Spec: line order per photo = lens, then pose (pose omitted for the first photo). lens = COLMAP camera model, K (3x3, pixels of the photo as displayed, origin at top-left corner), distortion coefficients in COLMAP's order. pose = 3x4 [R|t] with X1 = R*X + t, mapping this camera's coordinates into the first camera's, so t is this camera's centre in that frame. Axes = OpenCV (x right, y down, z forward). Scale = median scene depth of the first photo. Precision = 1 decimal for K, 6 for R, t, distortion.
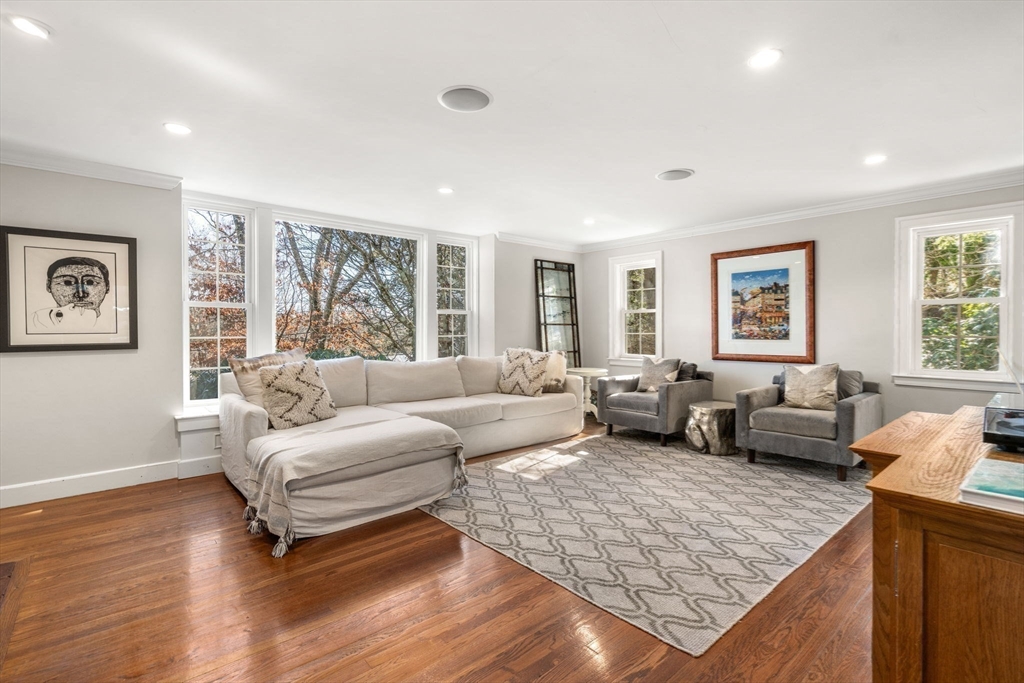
lens RADIAL K [[476.7, 0, 511.9], [0, 476.7, 338.3], [0, 0, 1]] dist [-0.003811, -0.000523]
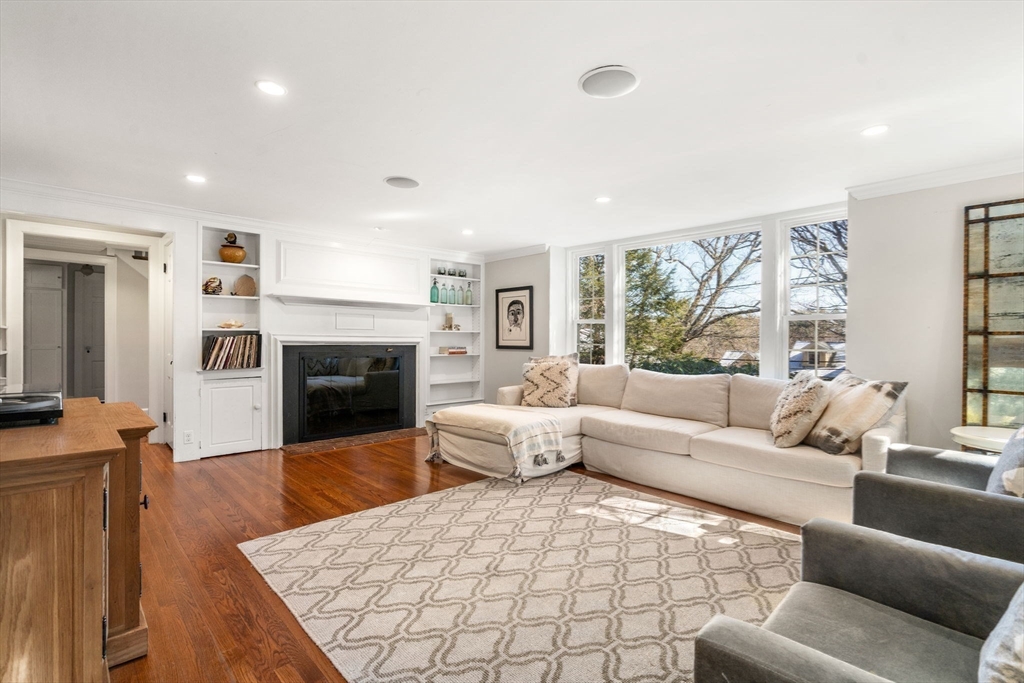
lens RADIAL K [[476.7, 0, 512.1], [0, 476.7, 338.8], [0, 0, 1]] dist [-0.003811, -0.000523]
pose [[0.045667, 0.002641, -0.998953, 0.935998], [-0.029067, 0.999577, 0.001314, -0.016747], [0.998534, 0.028976, 0.045725, 0.852601]]
